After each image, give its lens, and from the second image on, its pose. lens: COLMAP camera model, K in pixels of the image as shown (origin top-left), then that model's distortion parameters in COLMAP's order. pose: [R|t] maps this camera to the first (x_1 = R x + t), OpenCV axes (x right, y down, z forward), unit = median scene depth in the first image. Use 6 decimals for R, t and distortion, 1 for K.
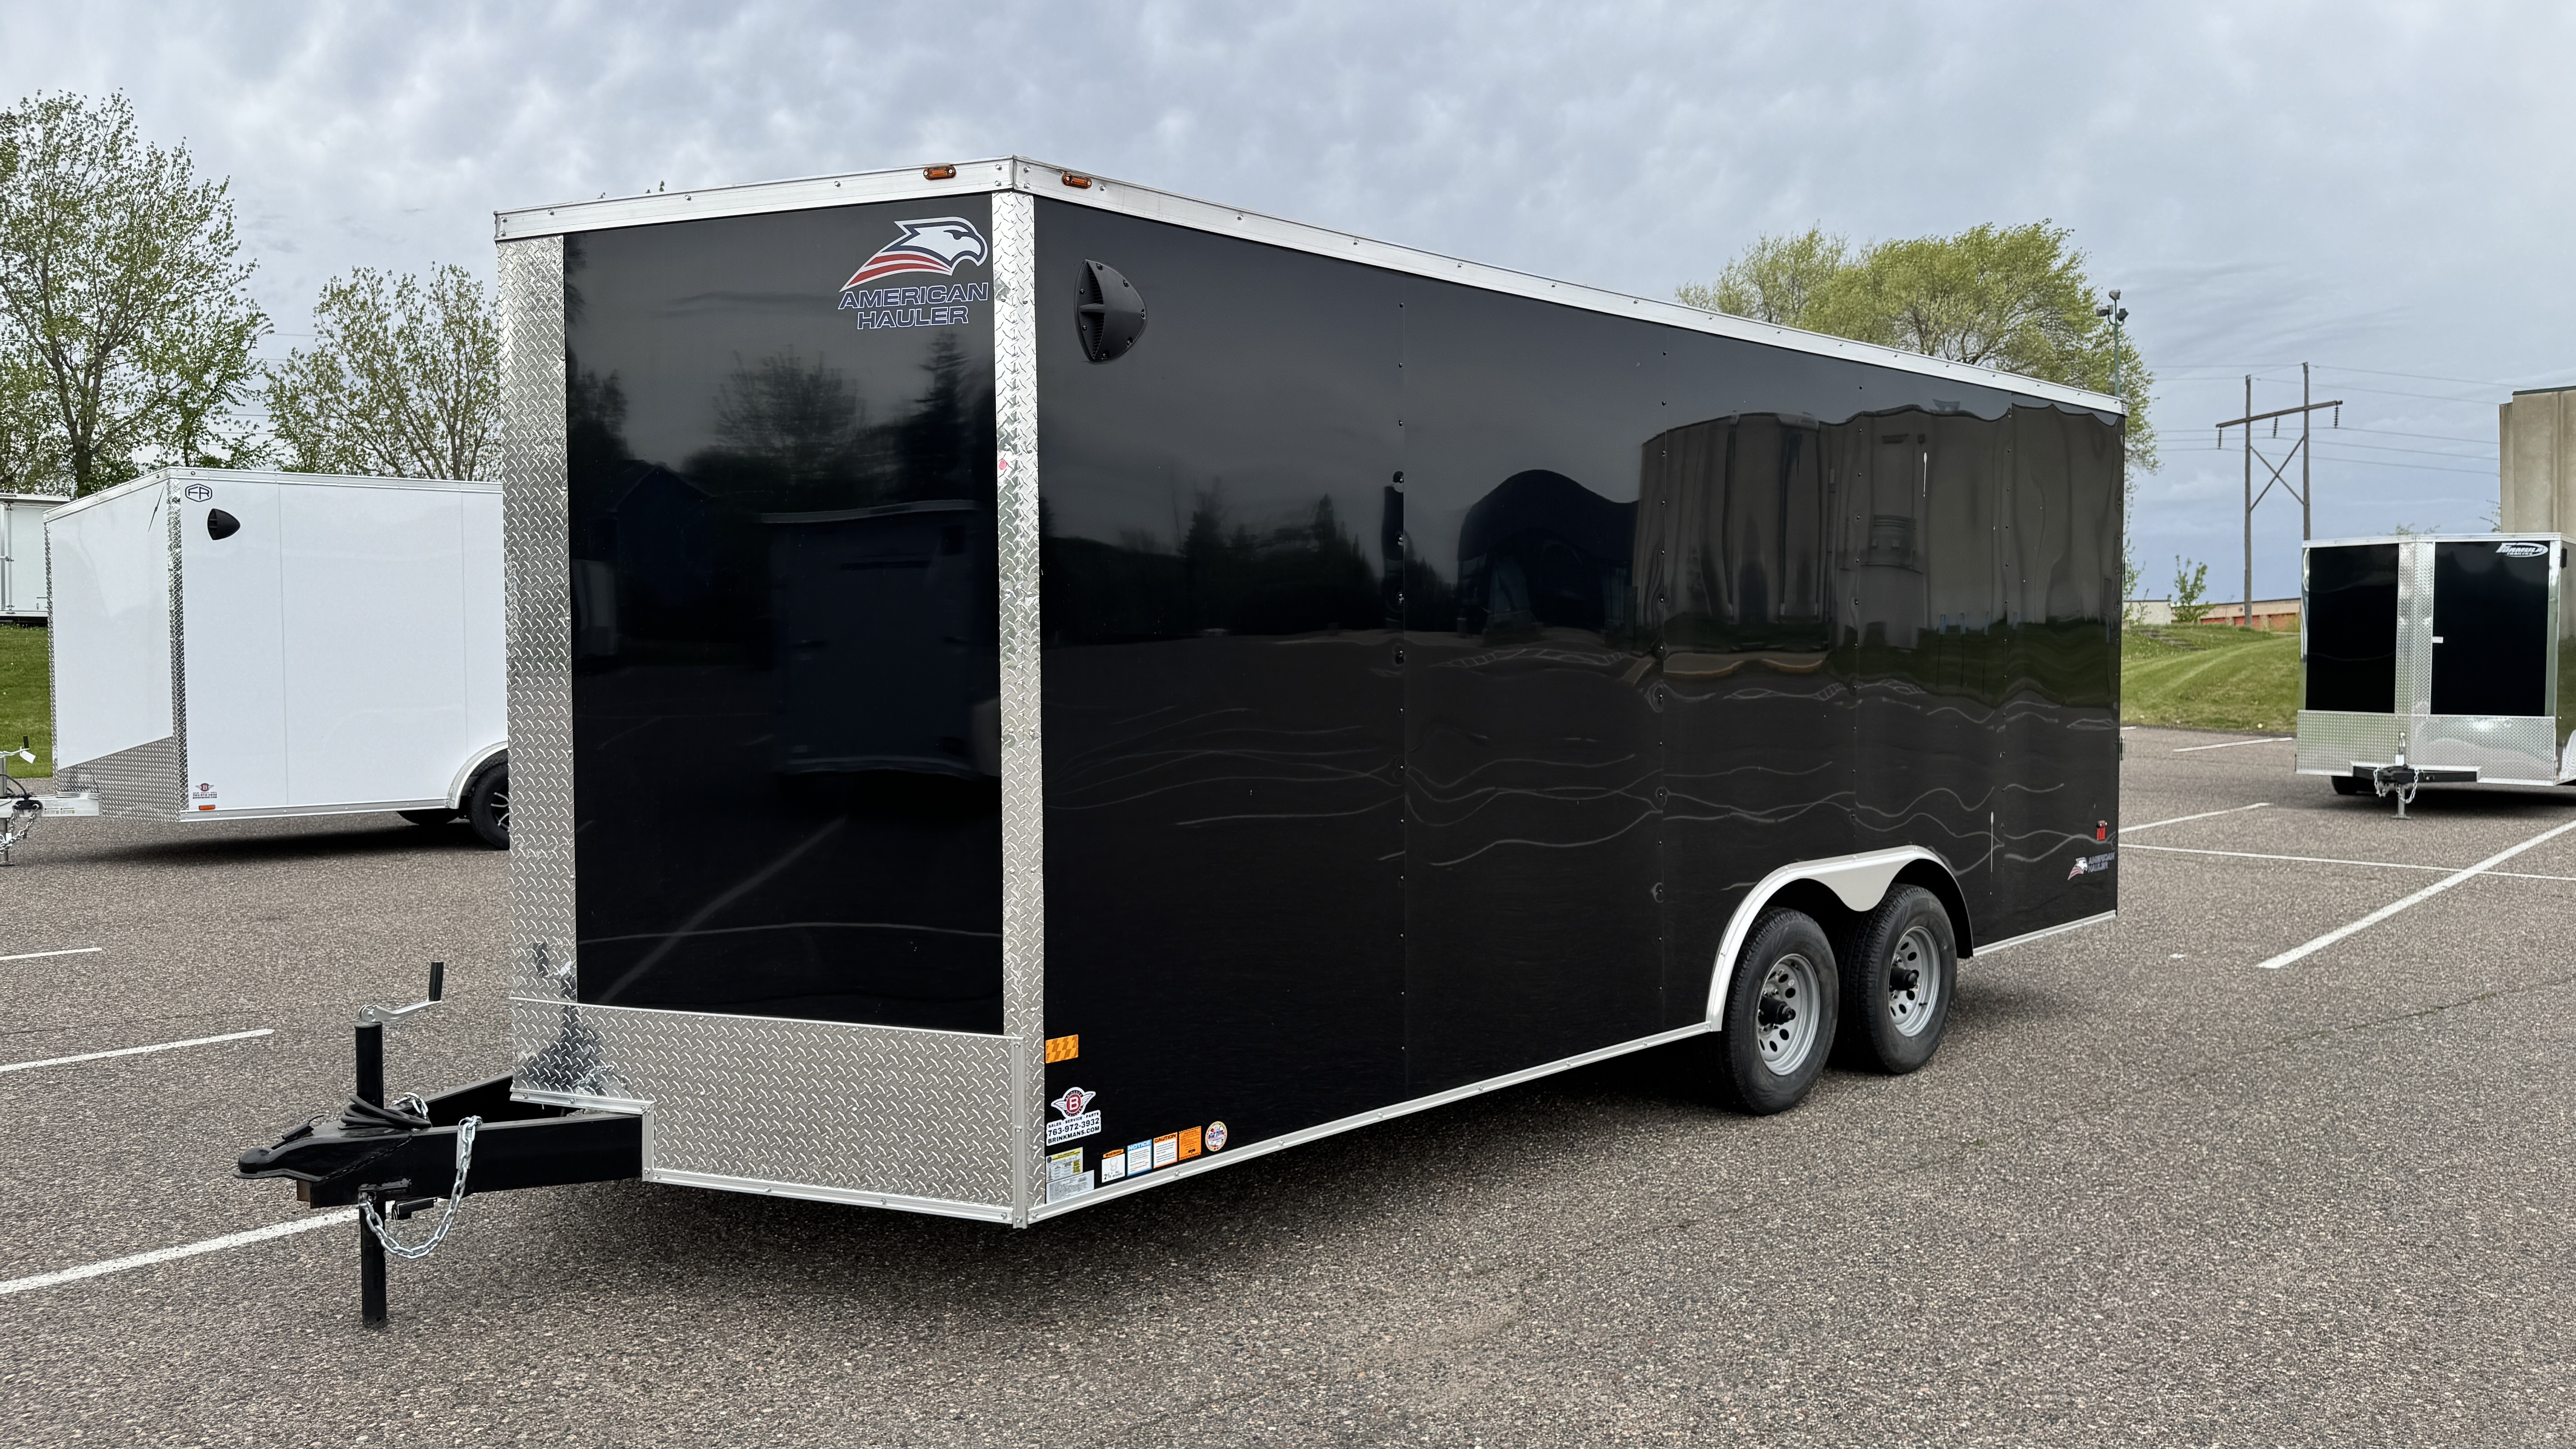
lens RADIAL K [[1807.2, 0, 1296.7], [0, 1807.2, 679.2], [0, 0, 1]] dist [0.071507, -0.088816]
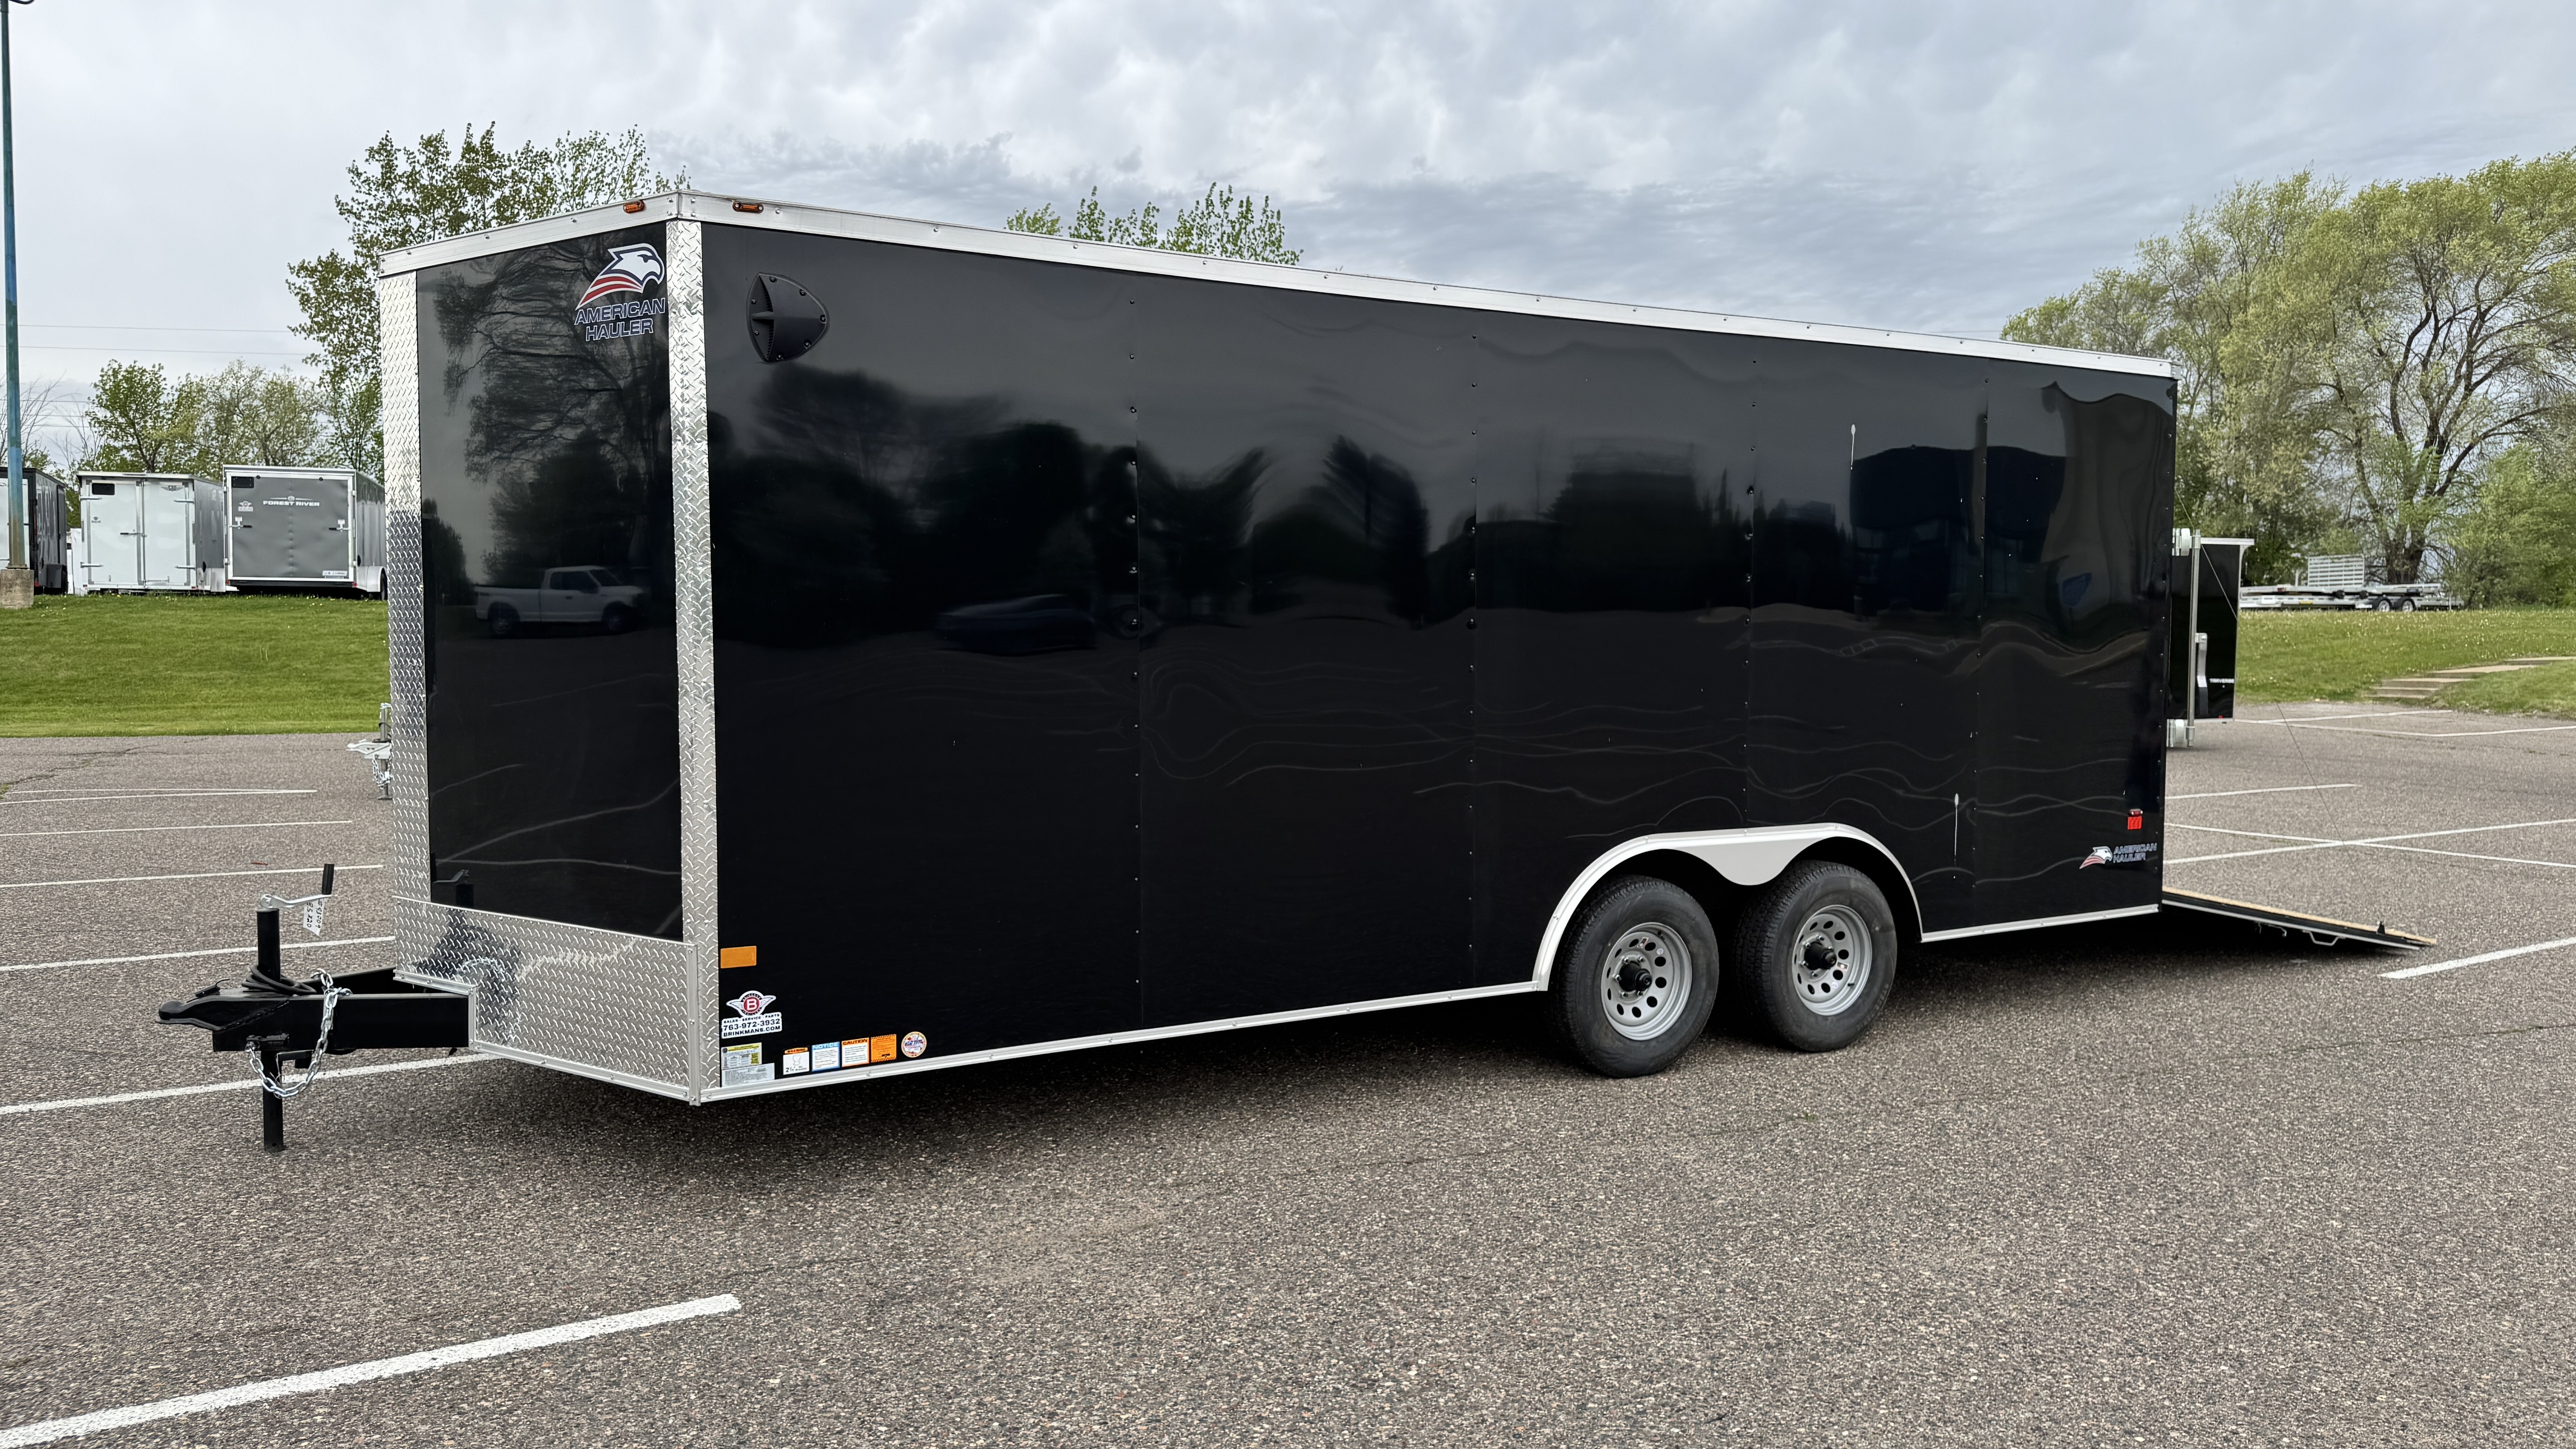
lens RADIAL K [[1807.2, 0, 1308.9], [0, 1807.2, 690.9], [0, 0, 1]] dist [0.071507, -0.088816]
pose [[0.970899, 0.016079, -0.238947, 0.462089], [-0.012000, 0.999757, 0.018515, 0.006875], [0.239187, -0.015109, 0.970856, -0.040971]]
